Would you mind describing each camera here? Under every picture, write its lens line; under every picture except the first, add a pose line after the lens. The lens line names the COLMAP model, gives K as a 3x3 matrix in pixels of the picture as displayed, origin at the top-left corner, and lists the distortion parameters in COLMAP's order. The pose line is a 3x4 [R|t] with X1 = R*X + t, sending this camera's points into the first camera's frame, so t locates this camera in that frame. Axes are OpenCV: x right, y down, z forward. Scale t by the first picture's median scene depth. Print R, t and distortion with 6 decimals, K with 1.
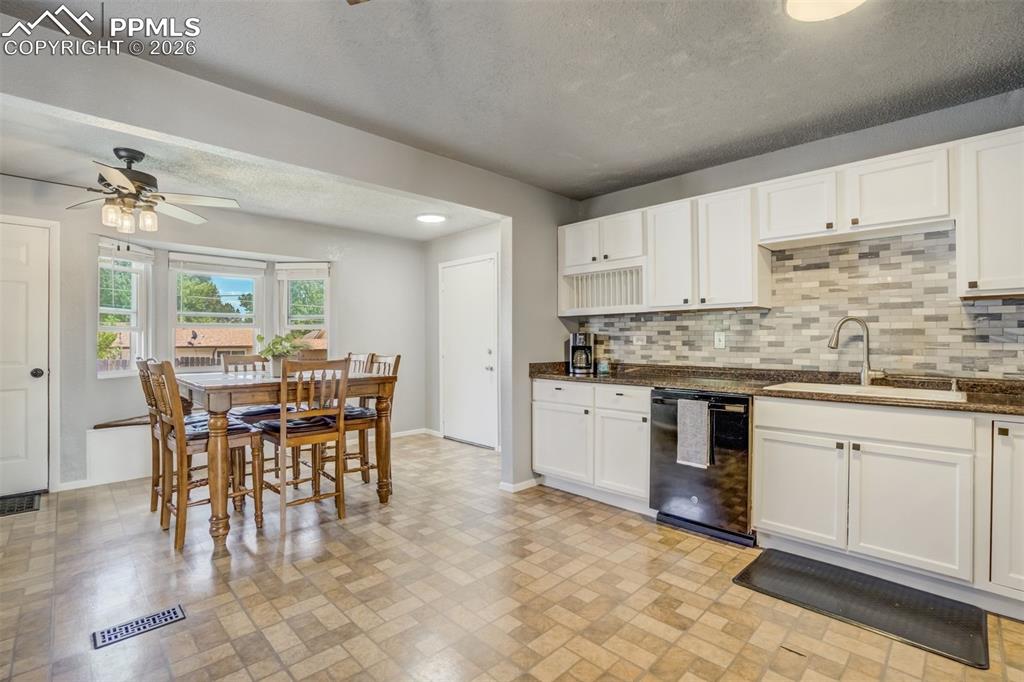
lens RADIAL K [[474.7, 0, 514.7], [0, 474.7, 344.0], [0, 0, 1]] dist [-0.034596, 0.000974]
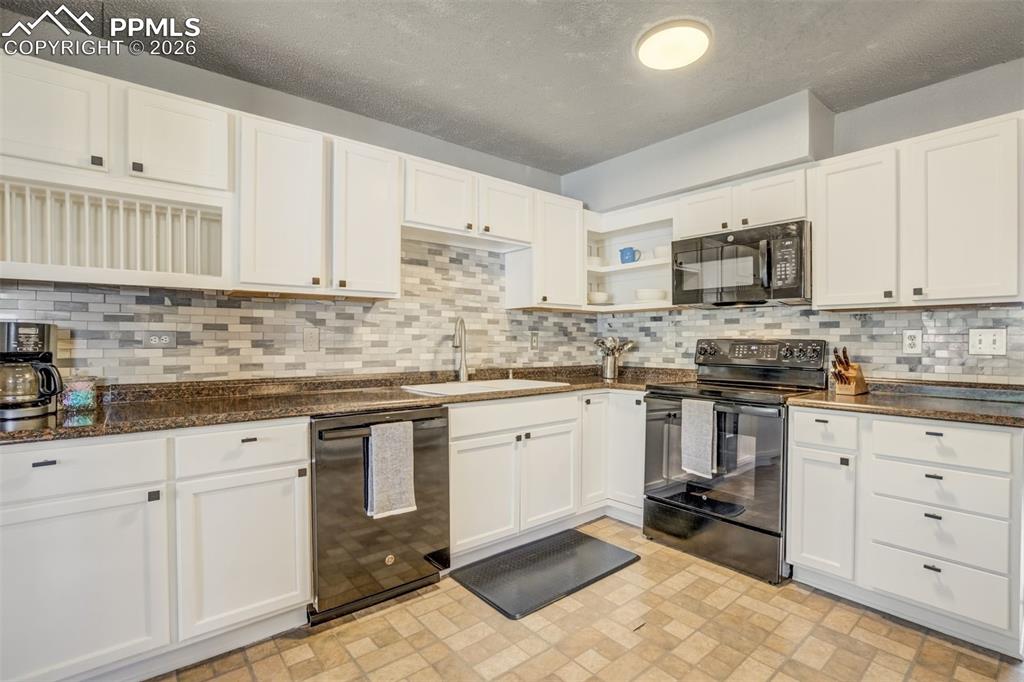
lens RADIAL K [[474.7, 0, 514.7], [0, 474.7, 344.0], [0, 0, 1]] dist [-0.034596, 0.000974]
pose [[0.091426, -0.009085, 0.995770, -0.301383], [0.006568, 0.999942, 0.008520, -0.005691], [-0.995790, 0.005761, 0.091480, 0.707183]]
